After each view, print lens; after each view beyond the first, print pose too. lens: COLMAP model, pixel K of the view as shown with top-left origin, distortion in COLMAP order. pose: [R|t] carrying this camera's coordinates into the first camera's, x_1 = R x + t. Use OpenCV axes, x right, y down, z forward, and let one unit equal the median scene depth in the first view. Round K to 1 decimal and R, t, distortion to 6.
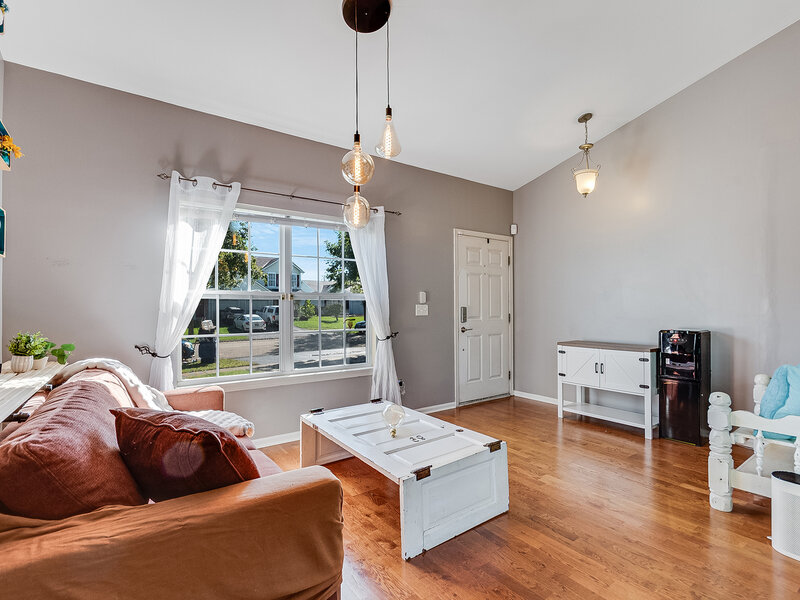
lens RADIAL K [[400.4, 0, 399.0], [0, 400.4, 310.5], [0, 0, 1]] dist [0.002824, 0.001167]
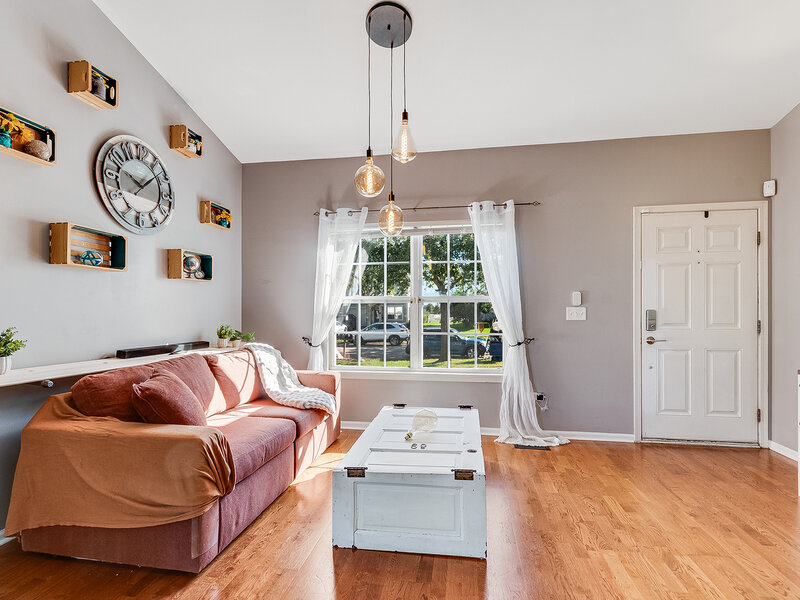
lens RADIAL K [[400.4, 0, 399.0], [0, 400.4, 310.5], [0, 0, 1]] dist [0.002824, 0.001167]
pose [[0.709713, 0.002534, -0.704486, 0.397872], [-0.006424, 0.999975, -0.002875, -0.002562], [0.704462, 0.006566, 0.709712, 0.160700]]
